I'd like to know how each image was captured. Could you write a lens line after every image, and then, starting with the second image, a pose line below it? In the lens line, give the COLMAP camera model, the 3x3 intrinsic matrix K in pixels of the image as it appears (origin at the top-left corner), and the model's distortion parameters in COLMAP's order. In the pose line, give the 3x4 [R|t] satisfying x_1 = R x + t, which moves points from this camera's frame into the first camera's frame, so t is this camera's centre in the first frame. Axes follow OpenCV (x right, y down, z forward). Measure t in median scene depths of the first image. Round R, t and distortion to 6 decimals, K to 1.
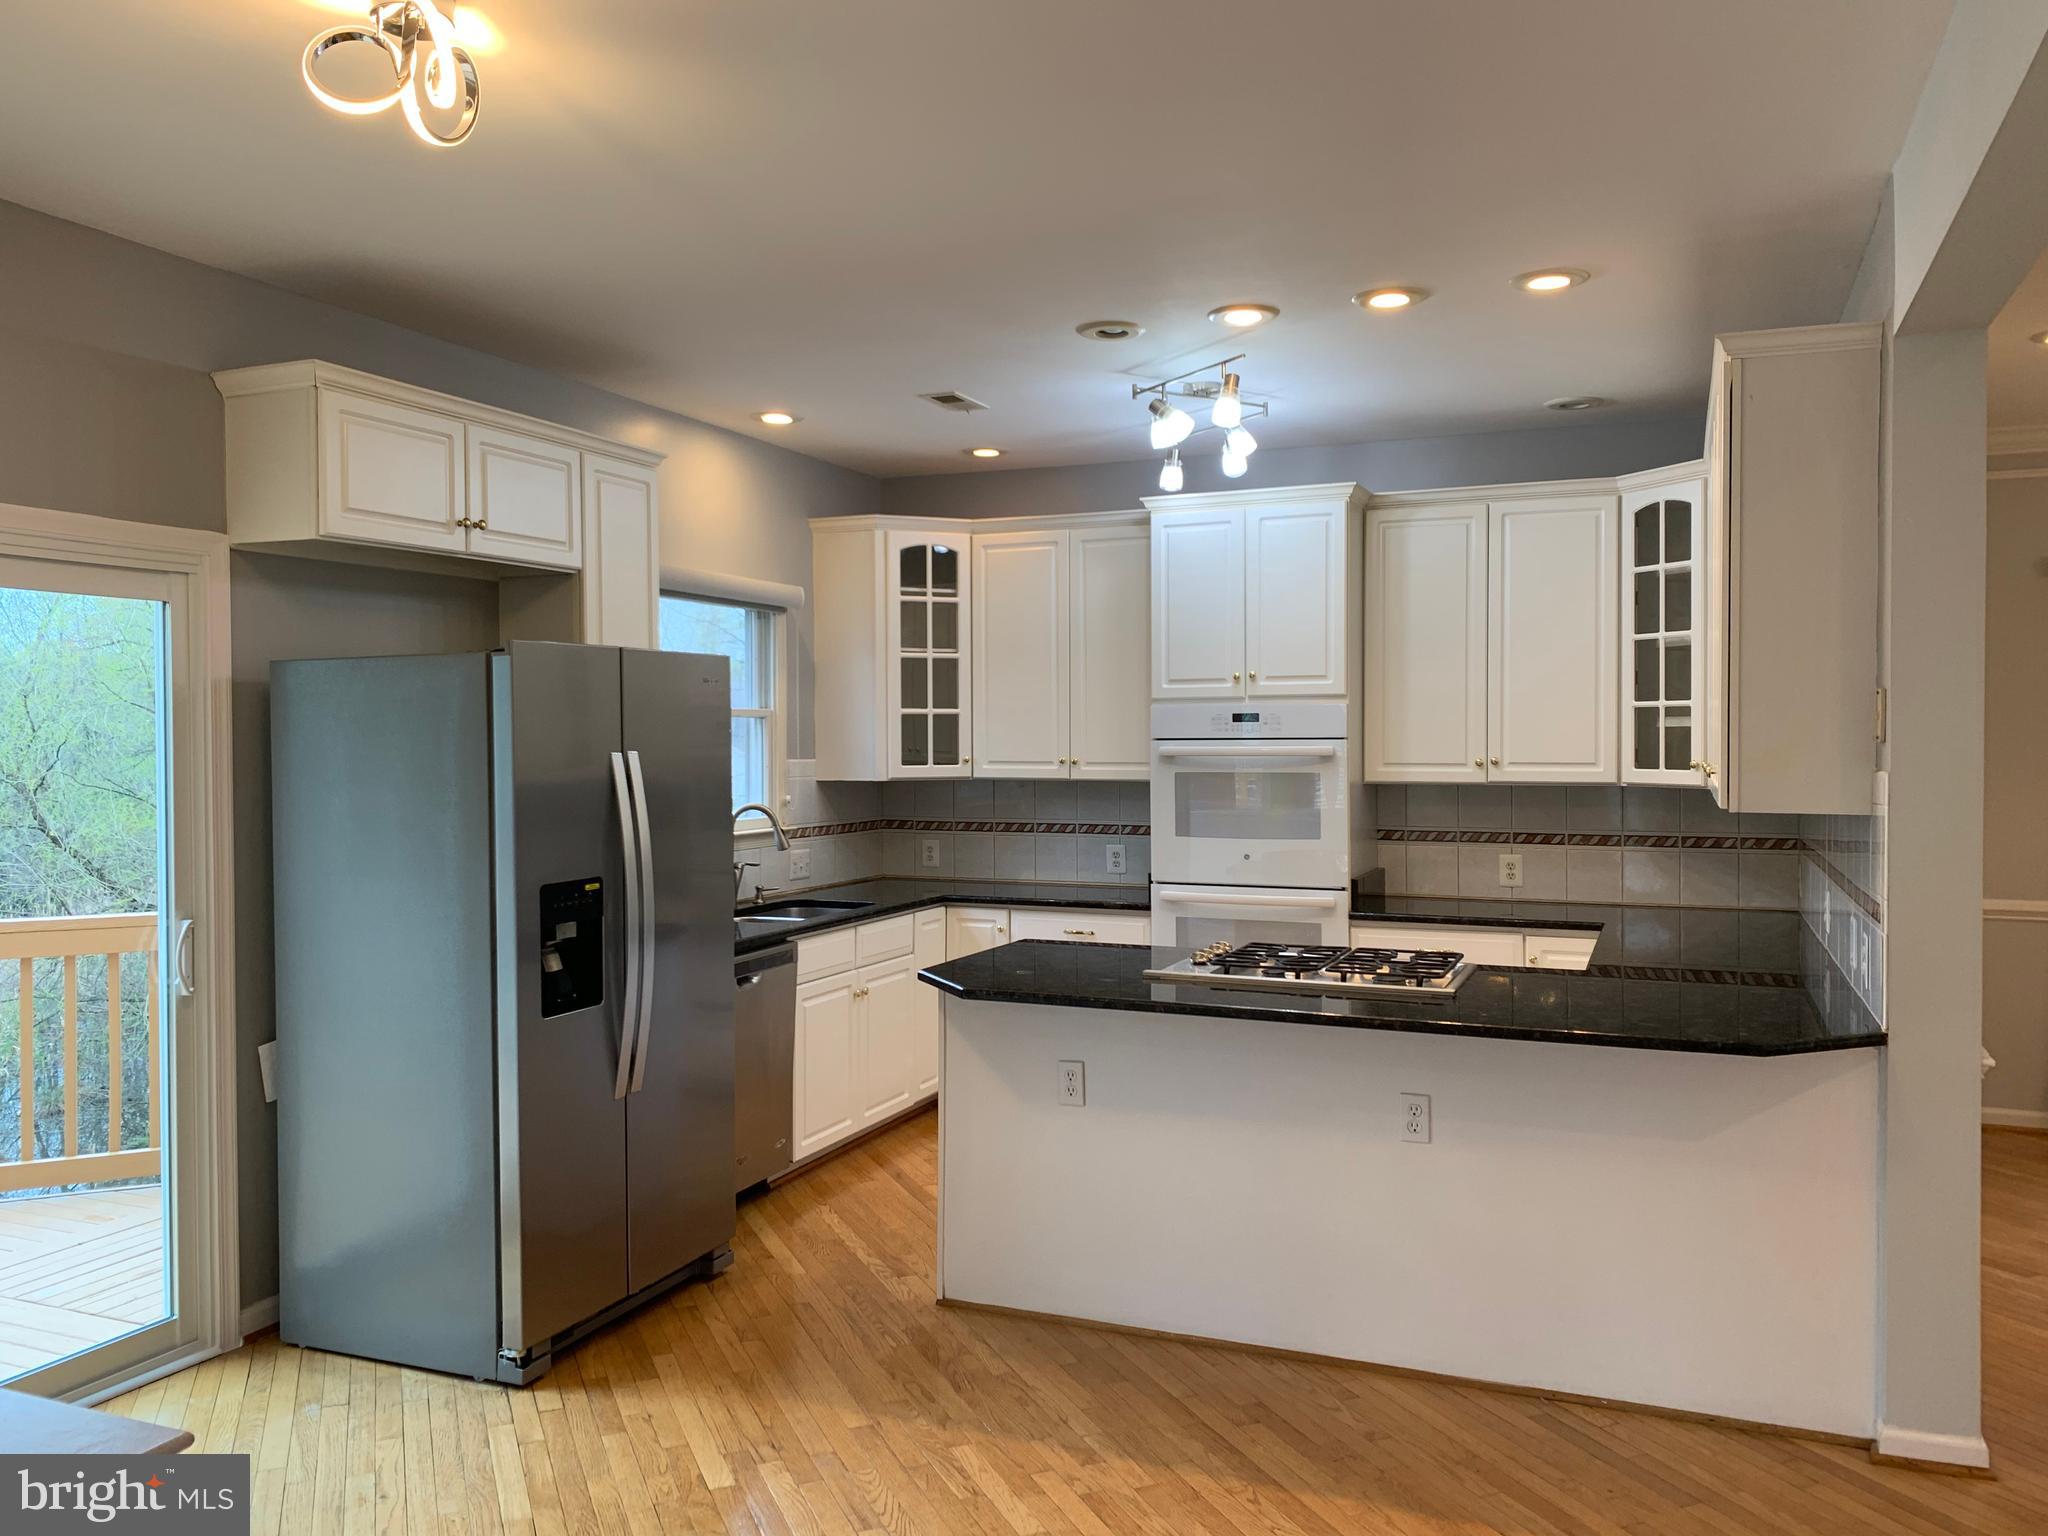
lens RADIAL K [[1559.8, 0, 1024.0], [0, 1559.8, 768.0], [0, 0, 1]] dist [0.026821, -0.003572]
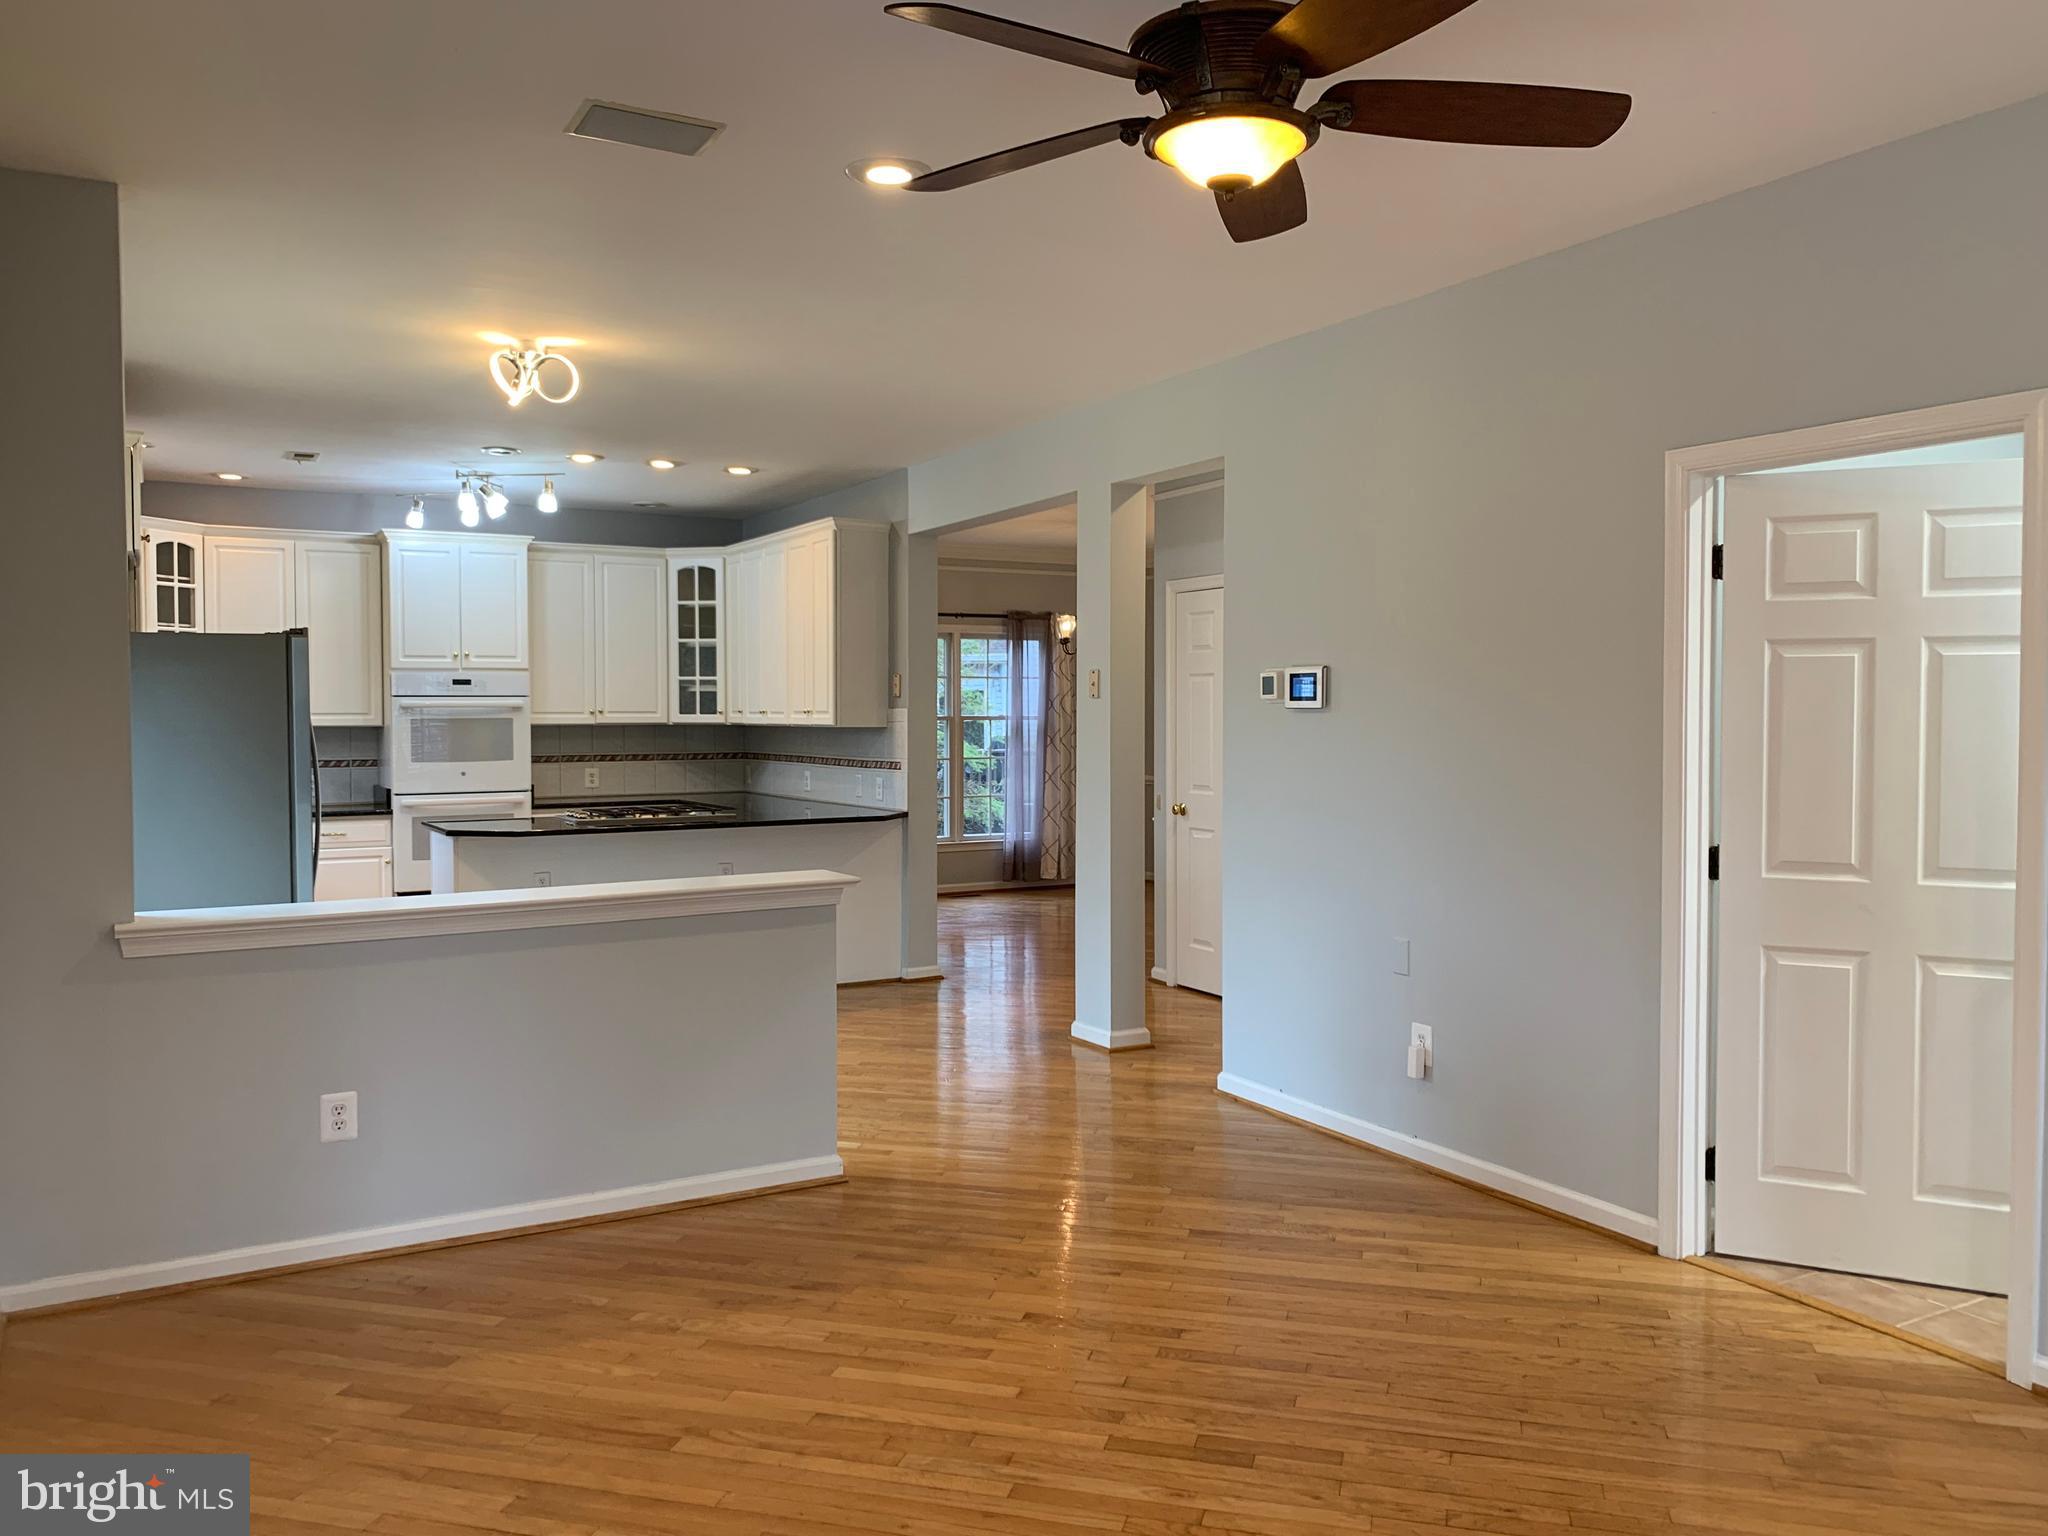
lens RADIAL K [[1599.9, 0, 1068.0], [0, 1599.9, 742.1], [0, 0, 1]] dist [0.003008, -0.005684]
pose [[0.576326, -0.015345, 0.817076, -0.778370], [0.014319, 0.999860, 0.008678, 0.020795], [-0.817094, 0.006698, 0.576465, -0.375741]]
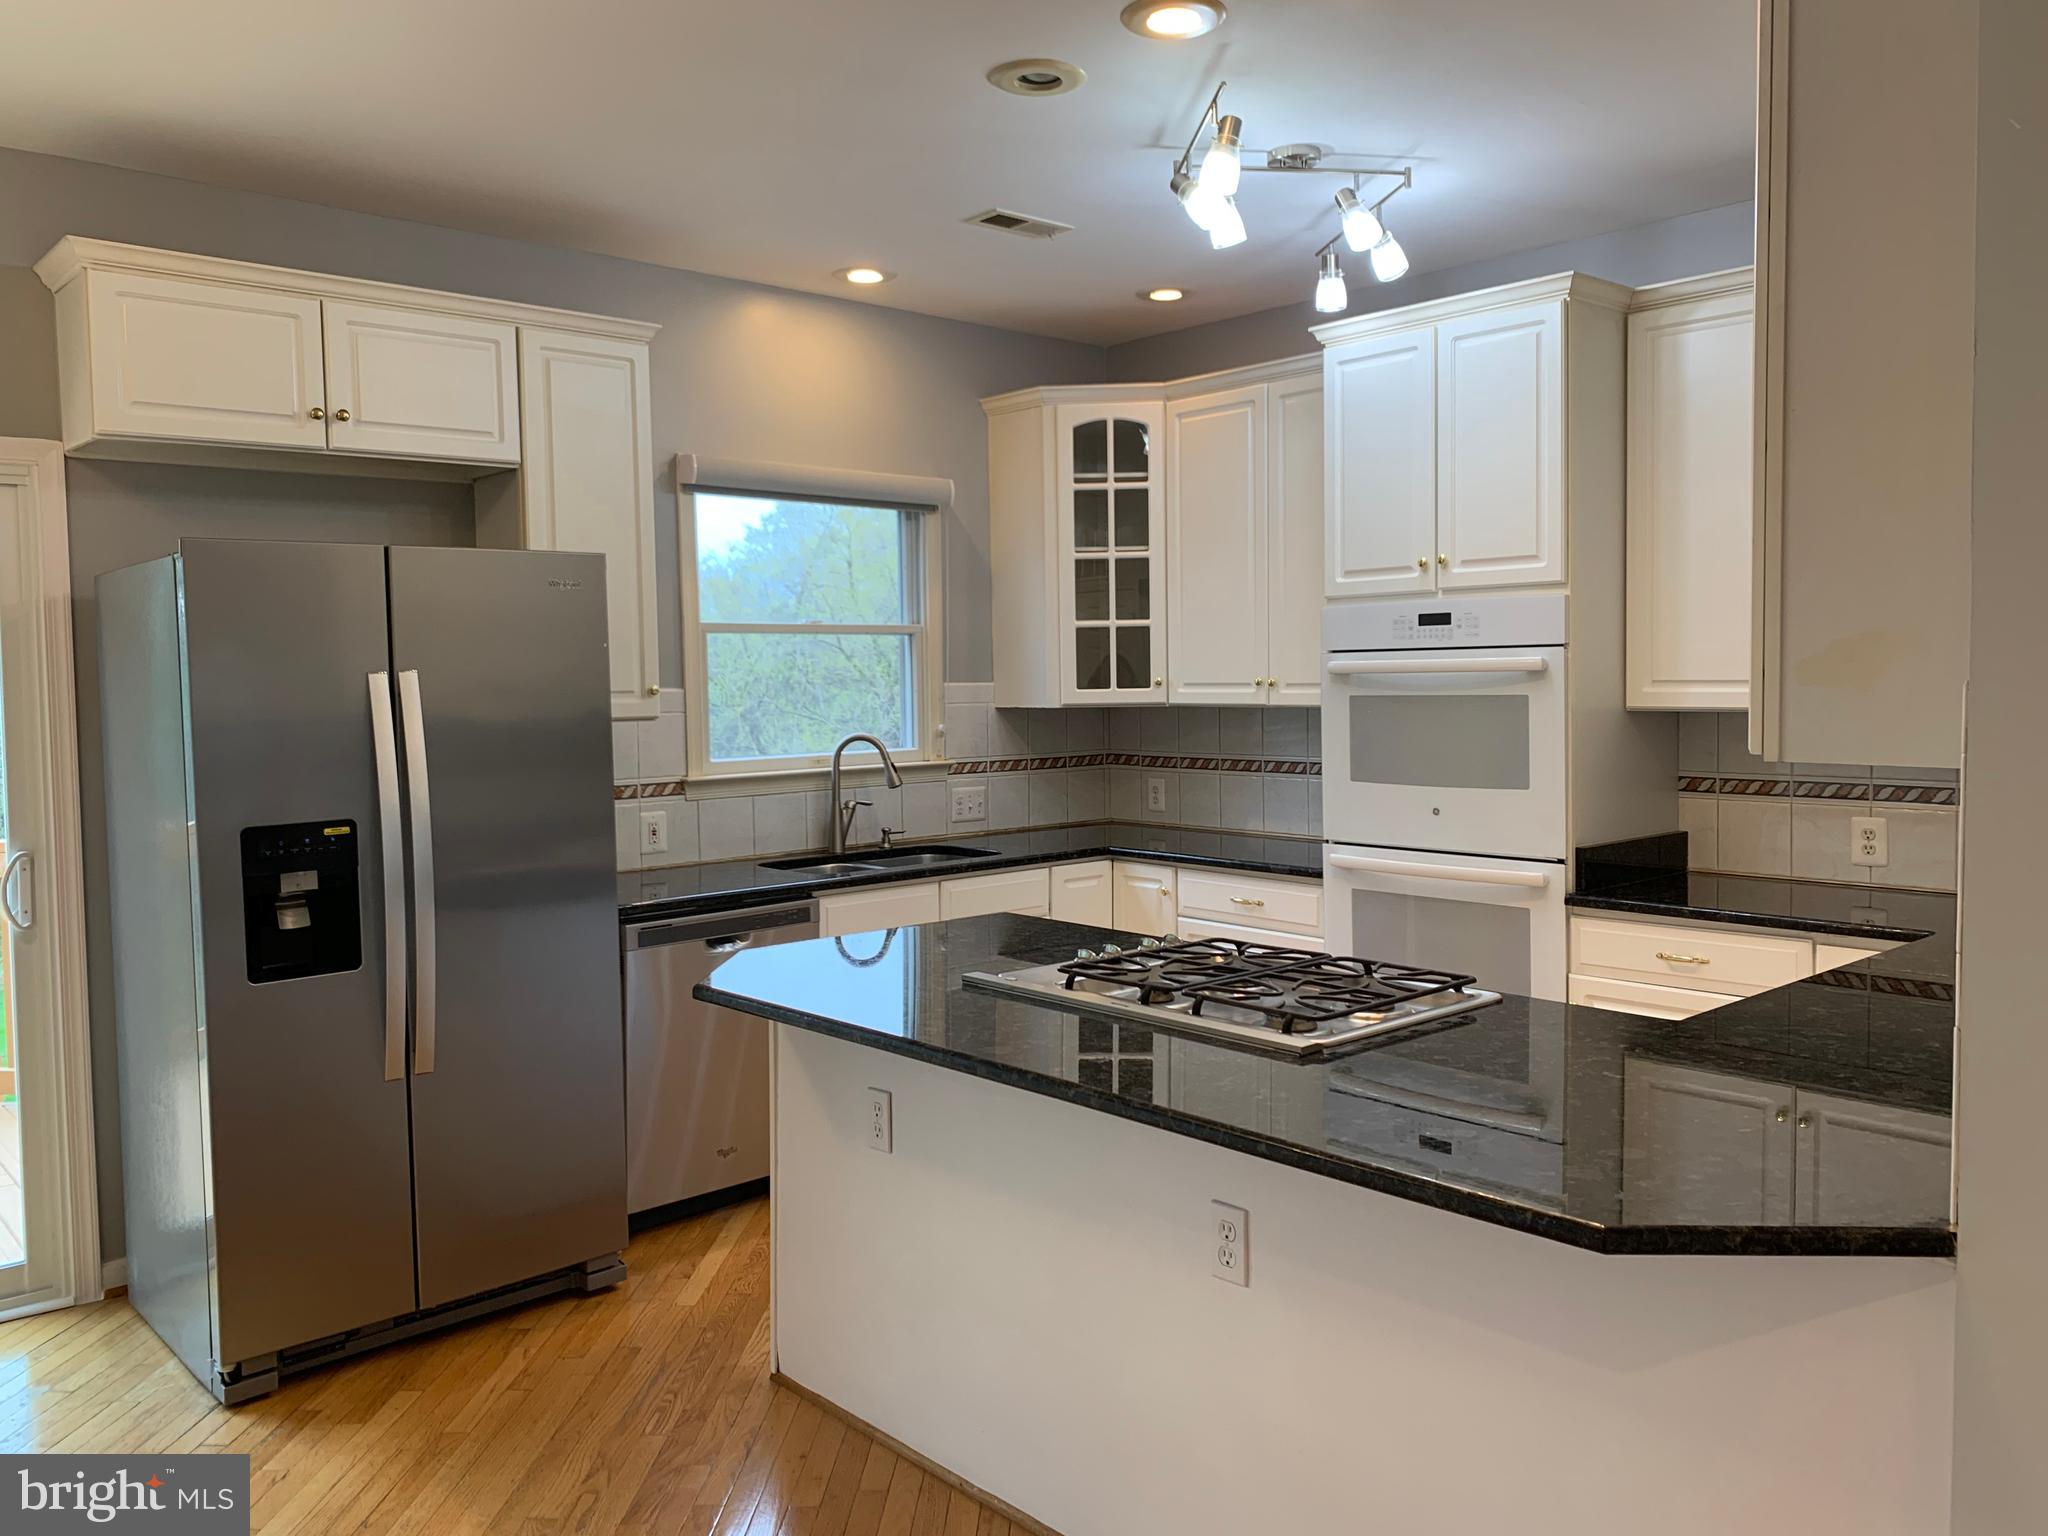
lens RADIAL K [[1559.8, 0, 1024.0], [0, 1559.8, 768.0], [0, 0, 1]] dist [0.026821, -0.003572]
pose [[0.907604, 0.014848, -0.419565, 0.269067], [0.003957, 0.999027, 0.043916, 0.004057], [0.419809, -0.041518, 0.906662, 0.253658]]
